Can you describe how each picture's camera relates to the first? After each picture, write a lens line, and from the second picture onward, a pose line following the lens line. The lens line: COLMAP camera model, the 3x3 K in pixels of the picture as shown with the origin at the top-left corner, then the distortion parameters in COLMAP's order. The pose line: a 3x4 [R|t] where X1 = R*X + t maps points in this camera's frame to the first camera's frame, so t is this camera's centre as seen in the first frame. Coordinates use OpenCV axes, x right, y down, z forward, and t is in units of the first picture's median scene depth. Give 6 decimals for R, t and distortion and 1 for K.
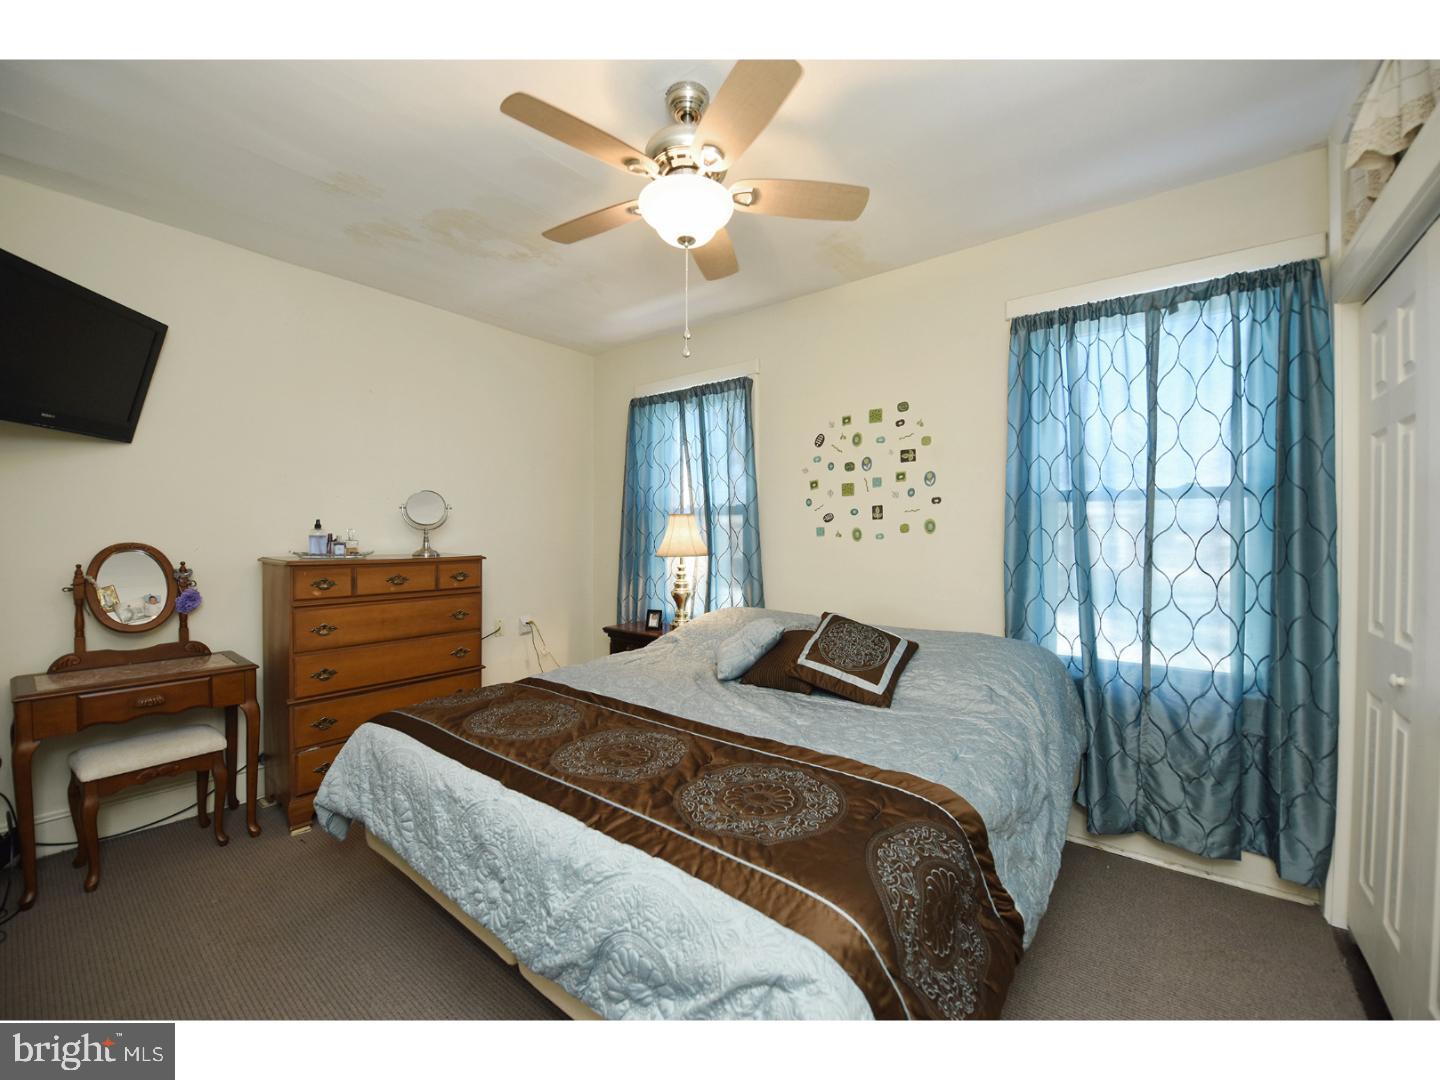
lens RADIAL K [[589.3, 0, 721.7], [0, 589.3, 537.2], [0, 0, 1]] dist [-0.010496, -0.005929]
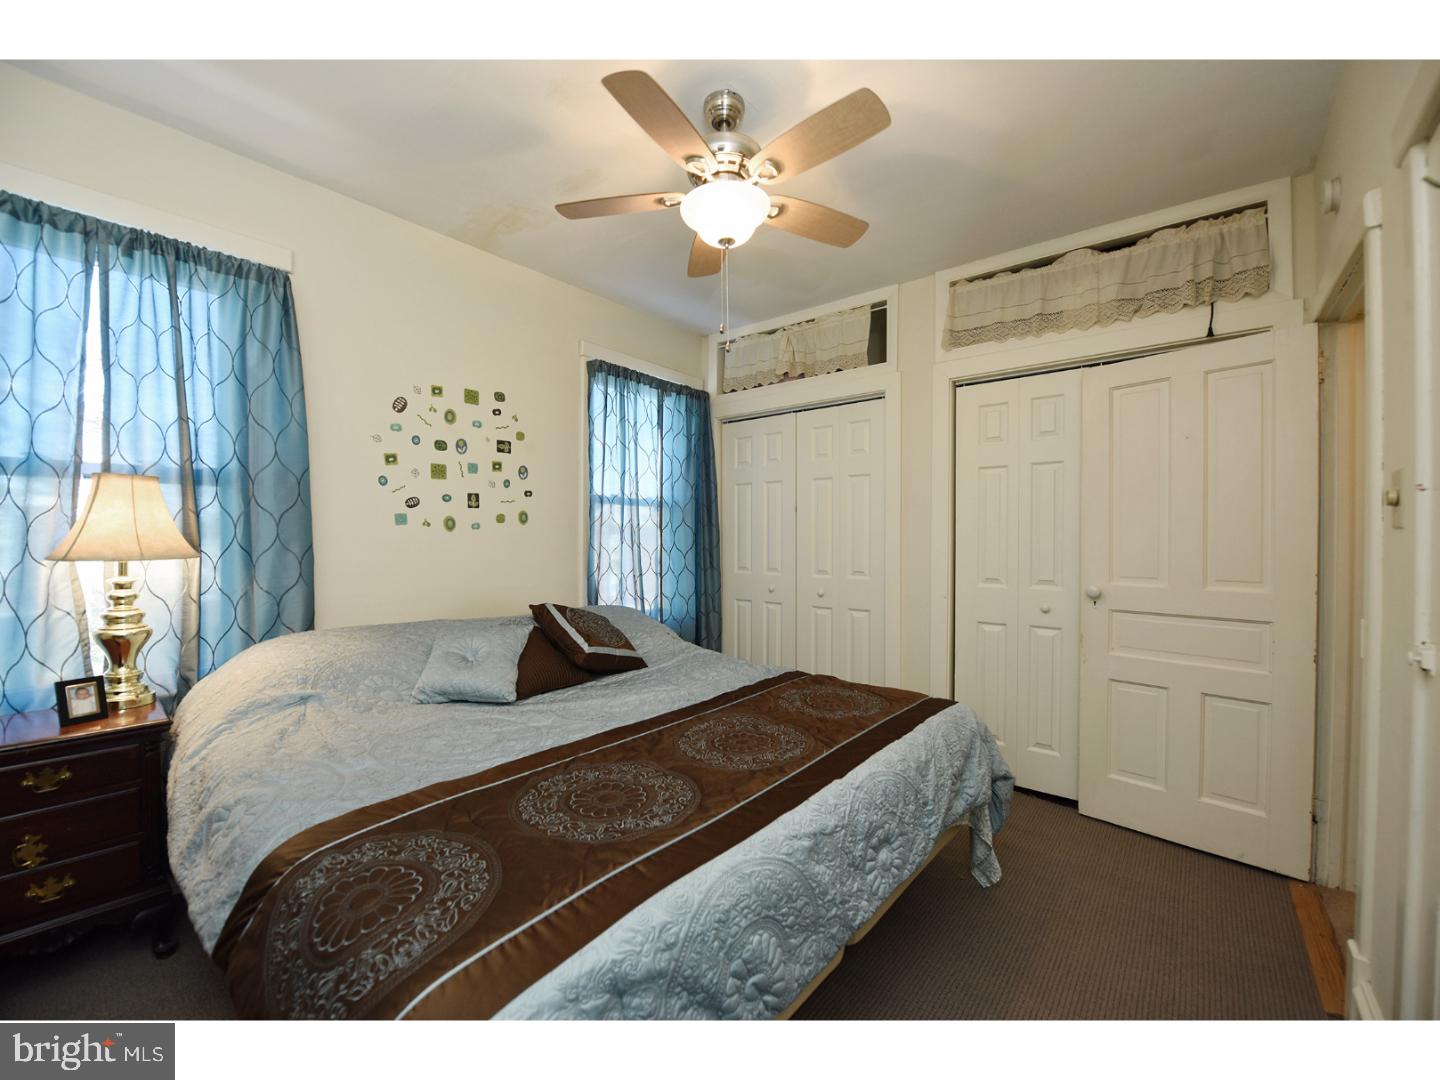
lens RADIAL K [[589.3, 0, 721.7], [0, 589.3, 537.2], [0, 0, 1]] dist [-0.010496, -0.005929]
pose [[0.012611, 0.000855, 0.999920, -0.680079], [0.000889, 0.999999, -0.000867, 0.017664], [-0.999920, 0.000900, 0.012611, 0.606652]]
